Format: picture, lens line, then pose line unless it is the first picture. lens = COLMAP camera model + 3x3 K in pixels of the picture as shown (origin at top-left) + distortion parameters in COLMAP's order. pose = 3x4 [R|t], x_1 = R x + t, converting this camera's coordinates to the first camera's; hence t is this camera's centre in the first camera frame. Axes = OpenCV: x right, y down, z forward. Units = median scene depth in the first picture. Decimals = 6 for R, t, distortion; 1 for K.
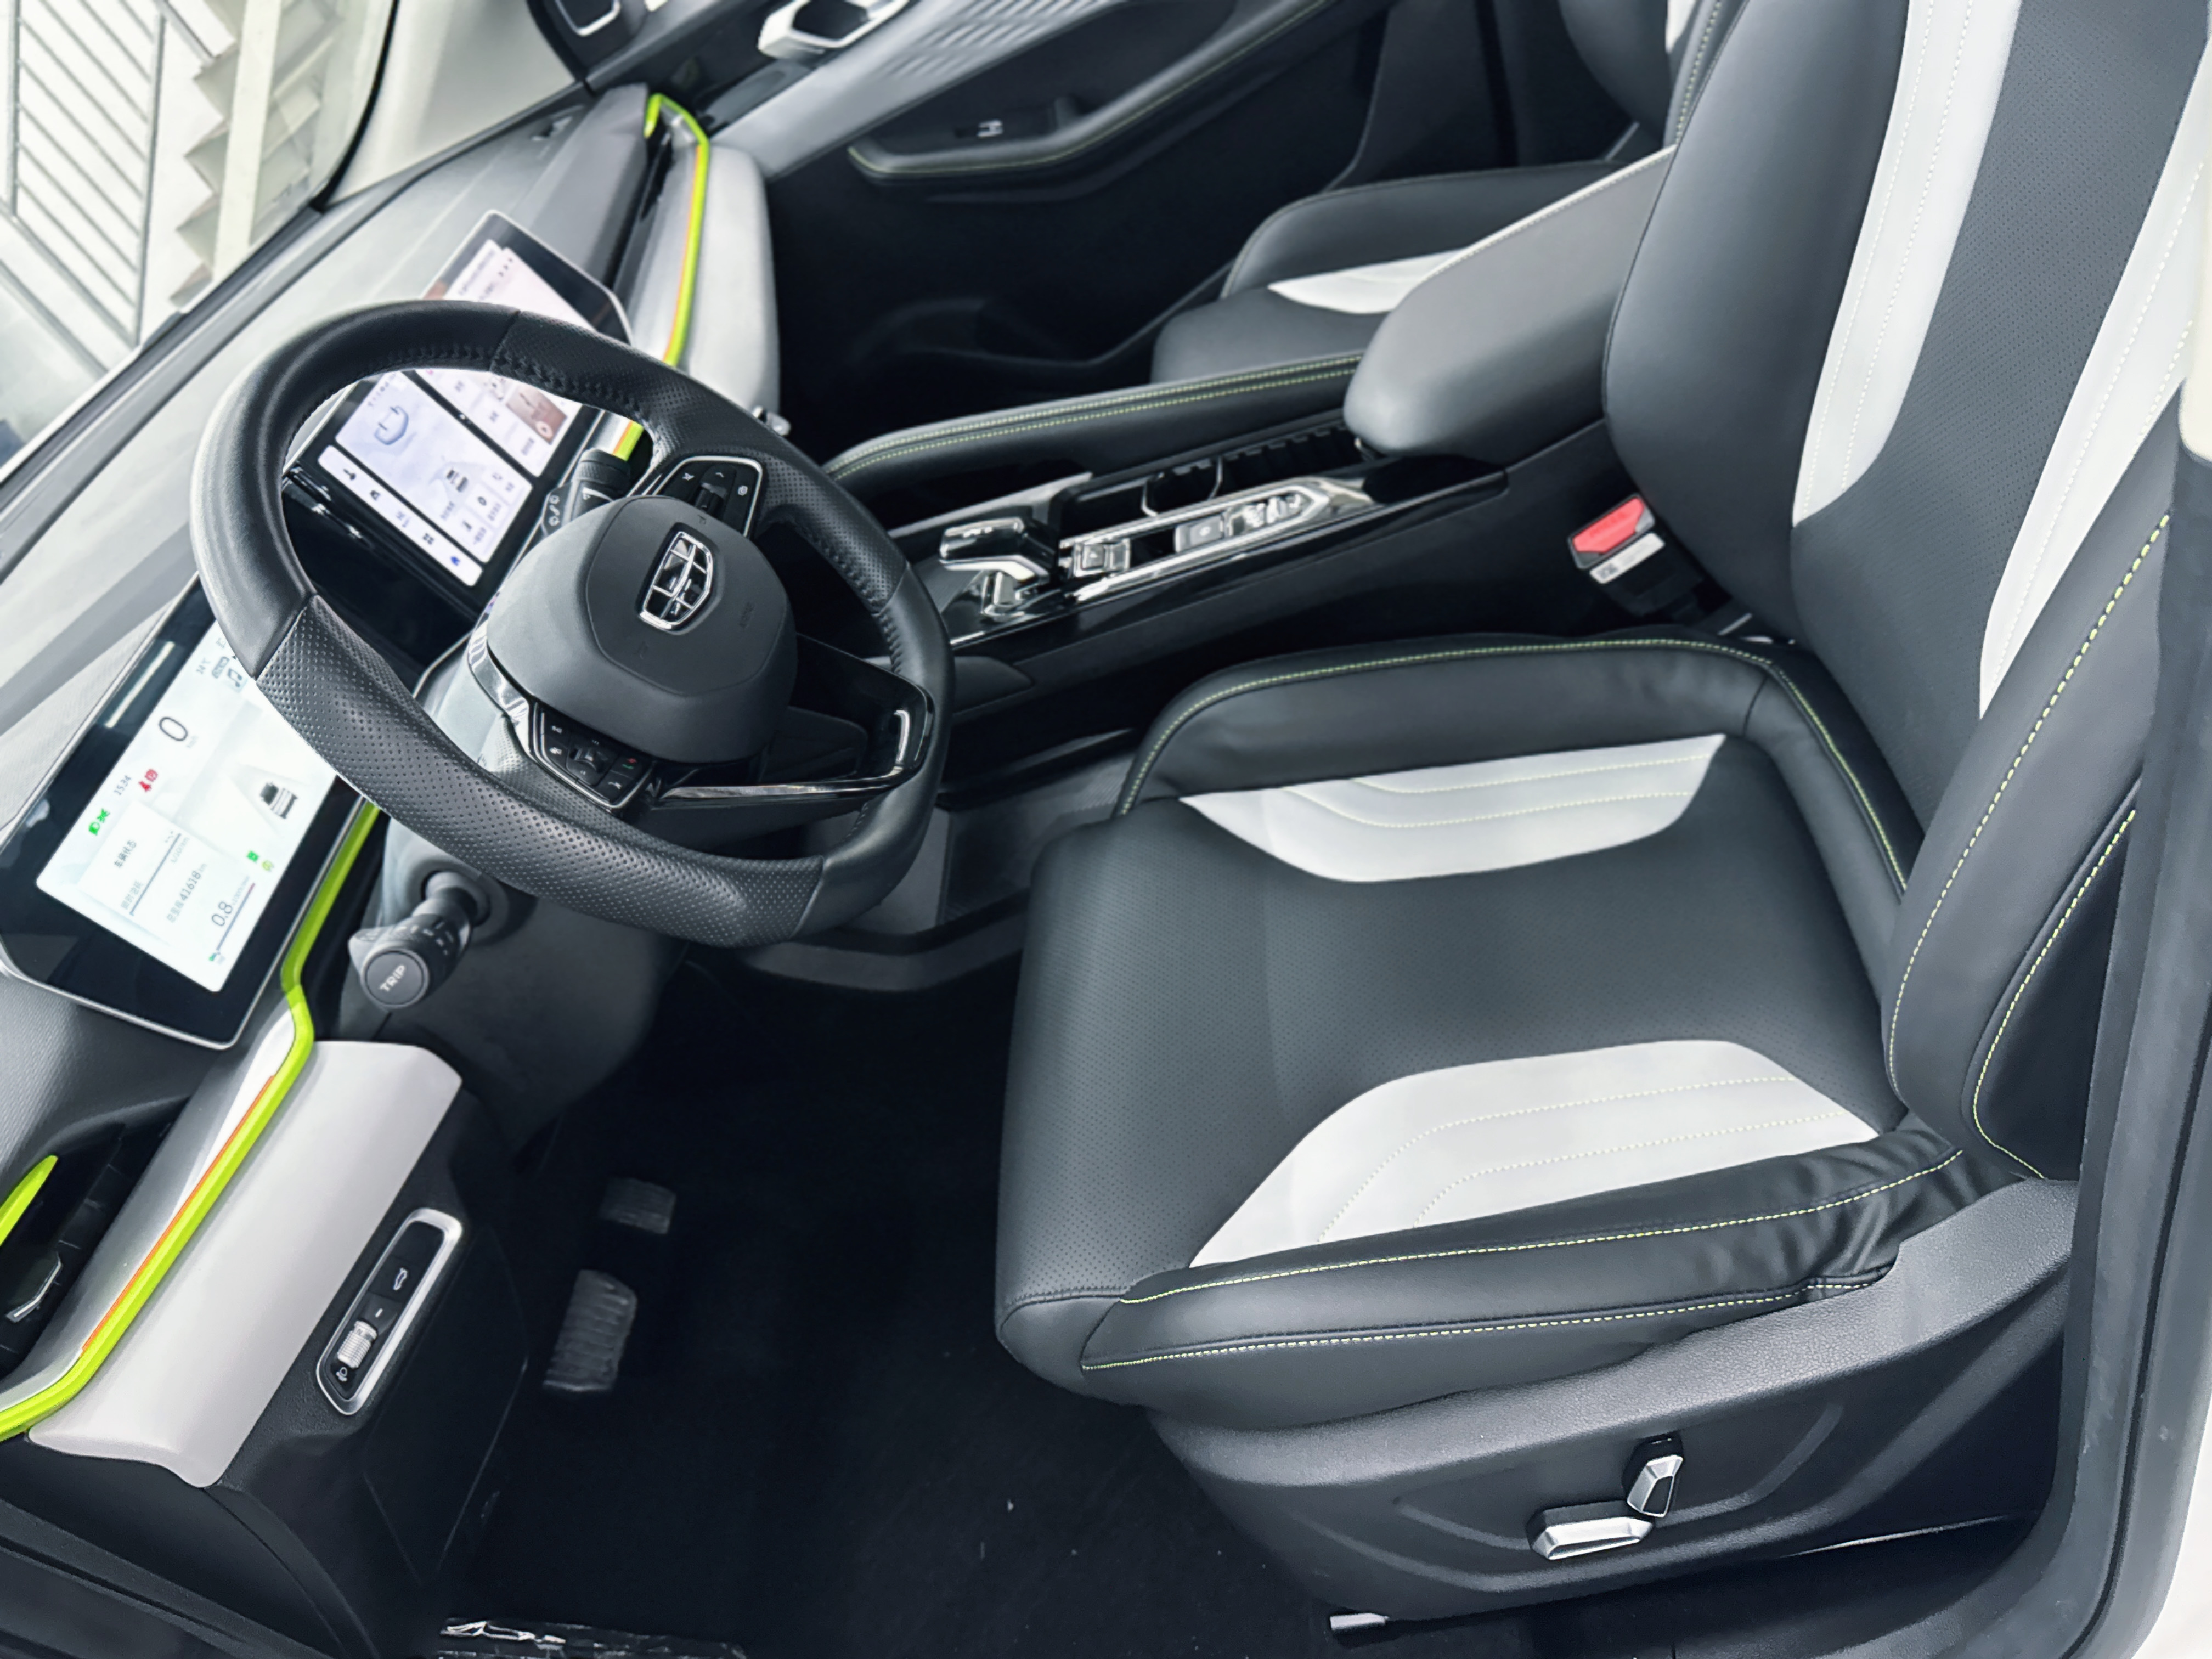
lens RADIAL K [[1746.2, 0, 1119.2], [0, 1746.2, 828.9], [0, 0, 1]] dist [0.043513, -0.084962]
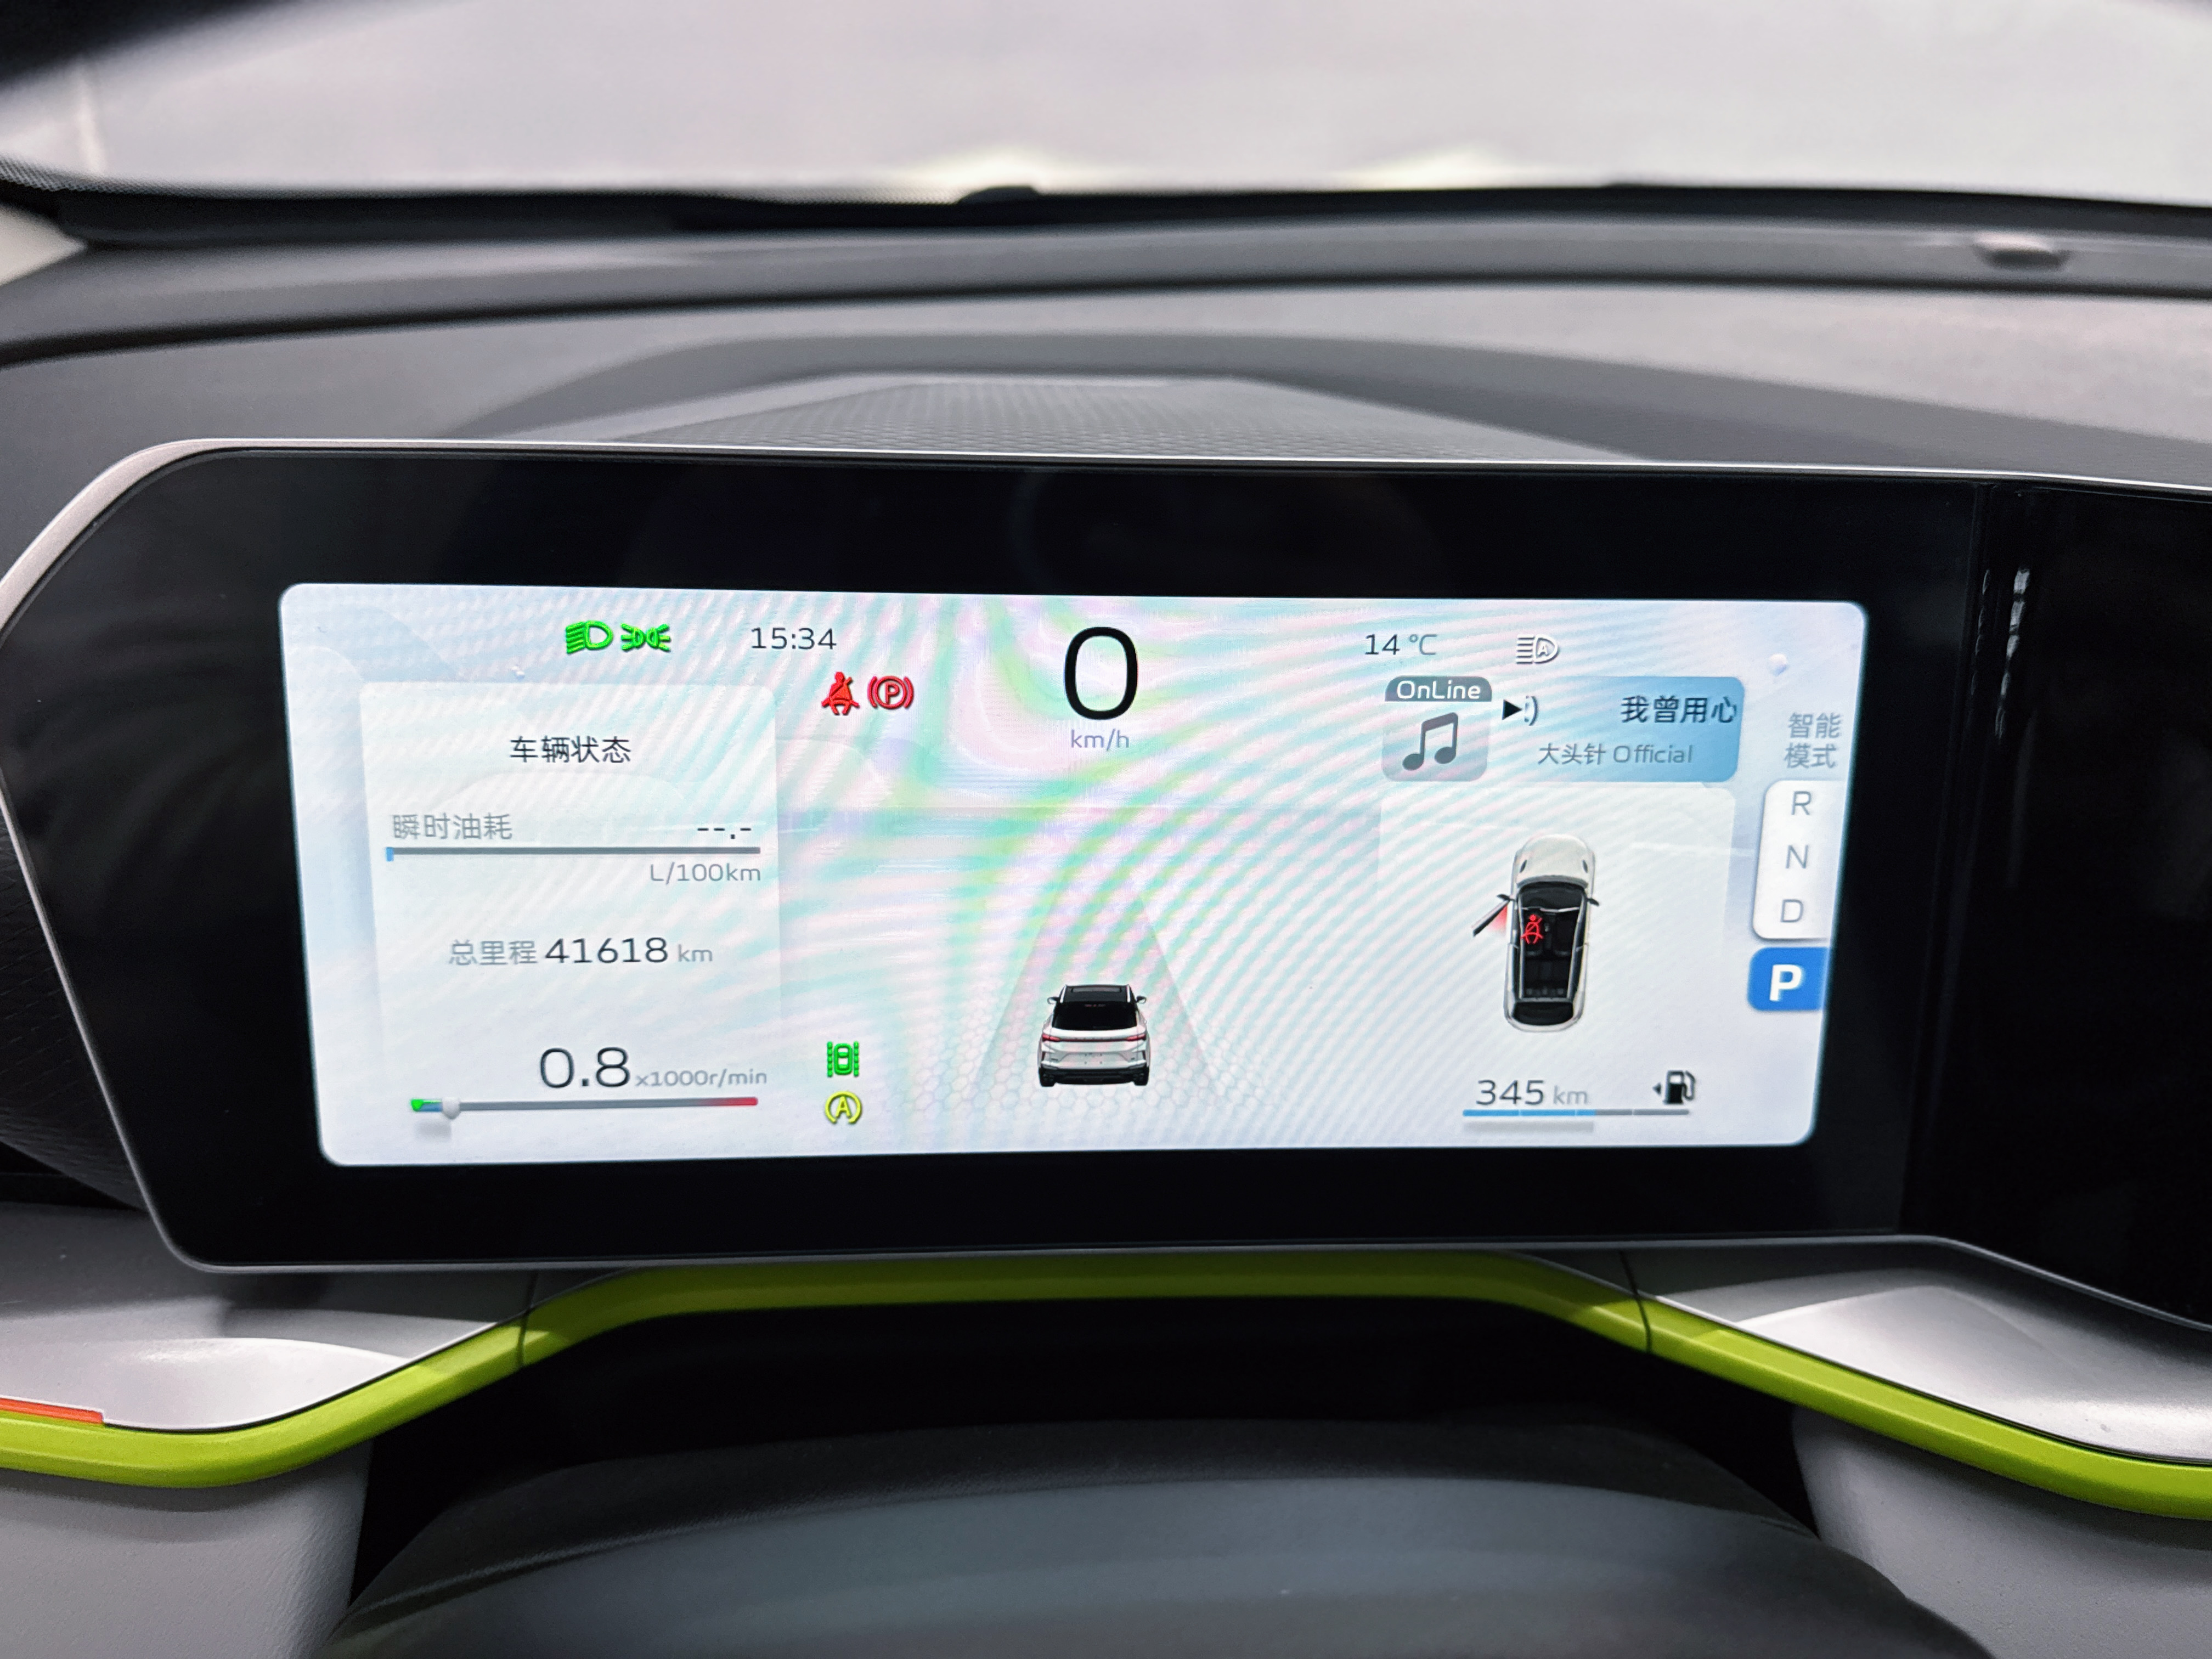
lens RADIAL K [[1746.2, 0, 1107.3], [0, 1746.2, 781.3], [0, 0, 1]] dist [0.043513, -0.084962]
pose [[0.079197, 0.772236, -0.630380, -0.269253], [-0.720560, 0.481328, 0.499115, -0.165651], [0.688854, 0.414698, 0.594563, 0.675086]]
